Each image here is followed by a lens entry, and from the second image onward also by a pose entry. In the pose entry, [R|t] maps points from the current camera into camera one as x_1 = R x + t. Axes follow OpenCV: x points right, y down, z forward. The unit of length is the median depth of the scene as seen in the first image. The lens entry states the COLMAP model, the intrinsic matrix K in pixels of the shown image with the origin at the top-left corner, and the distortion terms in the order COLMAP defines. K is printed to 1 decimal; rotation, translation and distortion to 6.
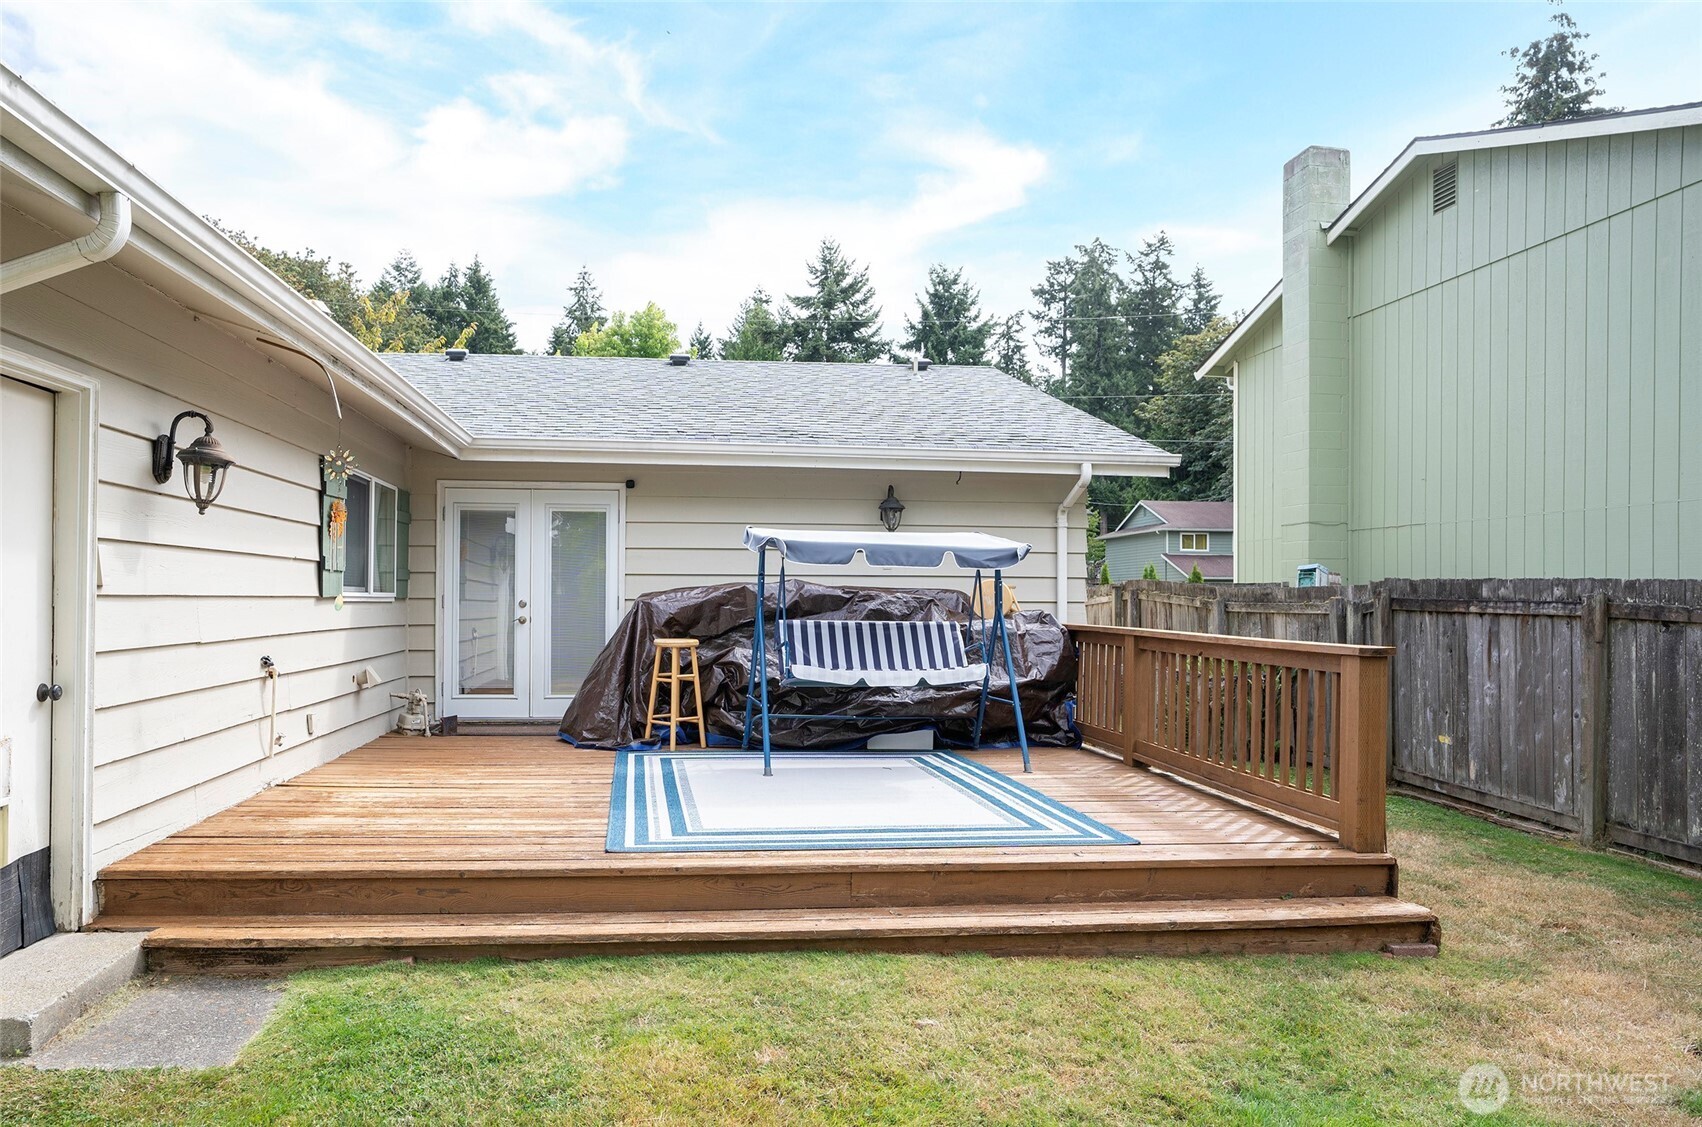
lens RADIAL K [[990.0, 0, 846.1], [0, 990.0, 601.4], [0, 0, 1]] dist [-0.007220, -0.000128]
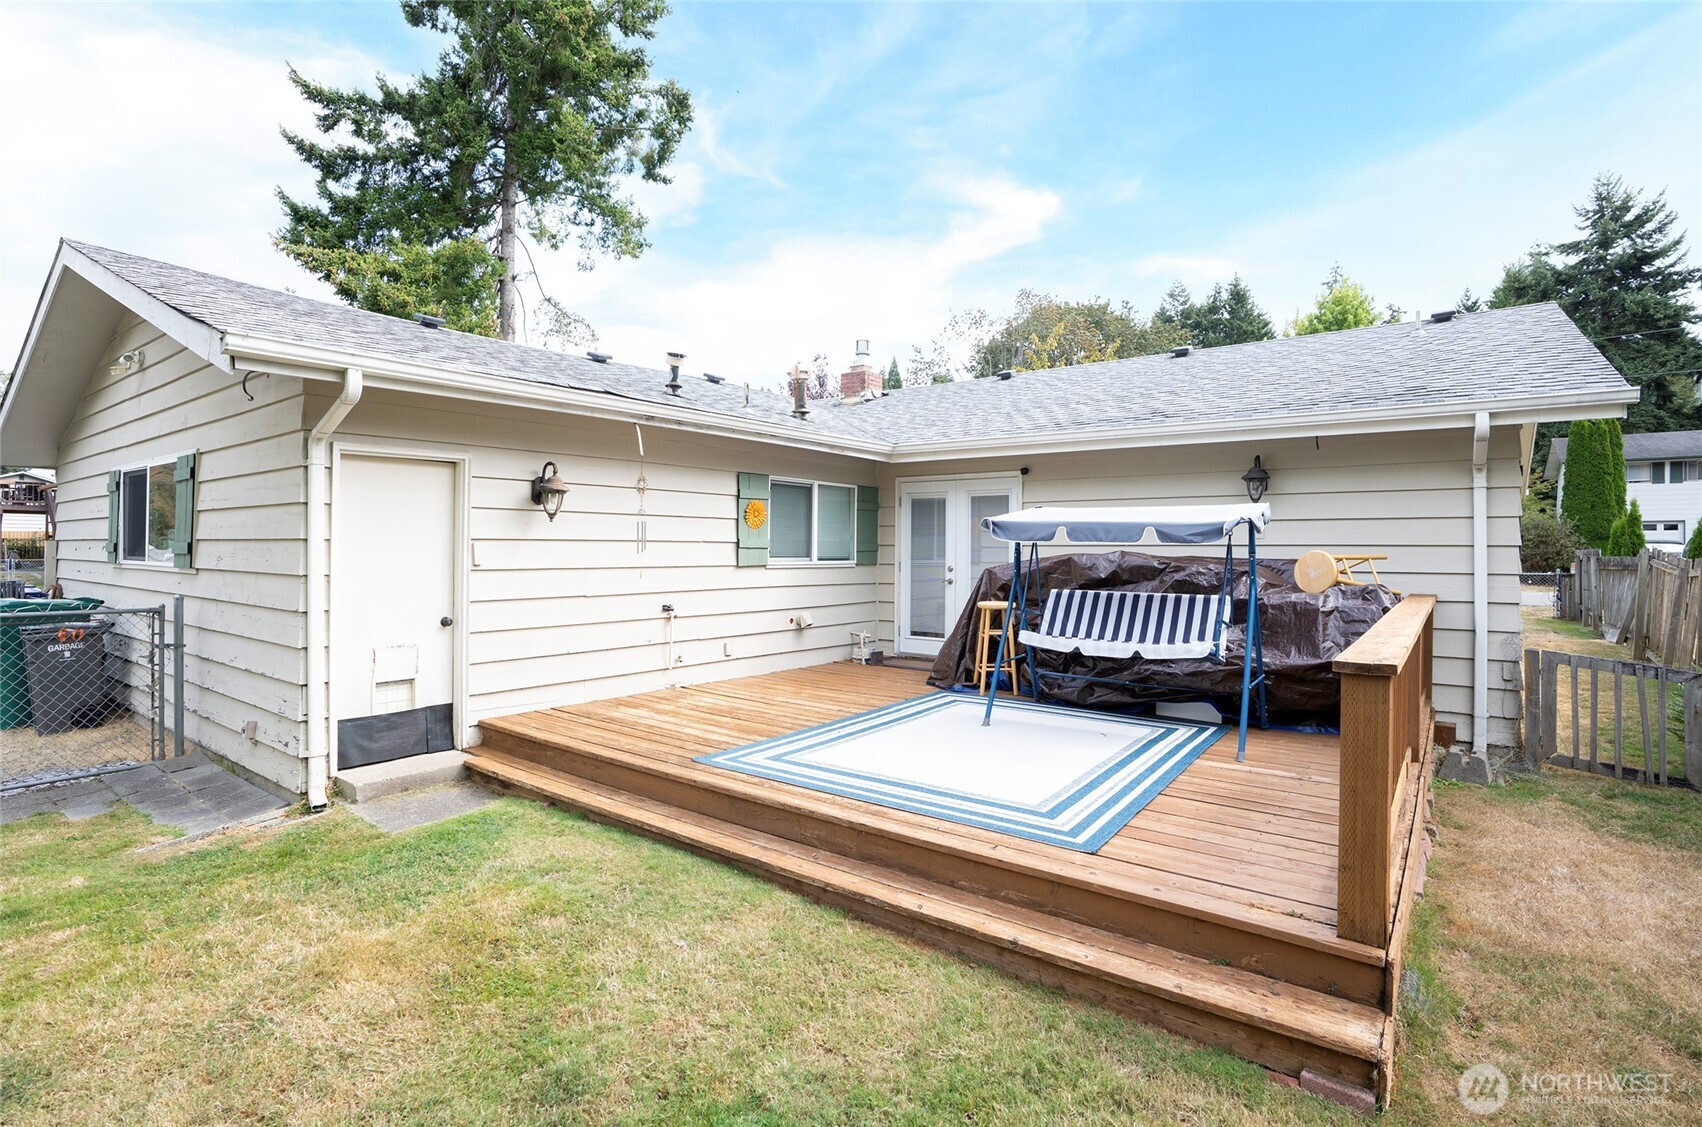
lens RADIAL K [[789.6, 0, 846.3], [0, 789.6, 554.0], [0, 0, 1]] dist [-0.026153, 0.001319]
pose [[0.745978, 0.000798, -0.665970, 0.605988], [-0.004717, 0.999981, -0.004086, -0.027699], [0.665954, 0.006189, 0.745967, 0.304642]]
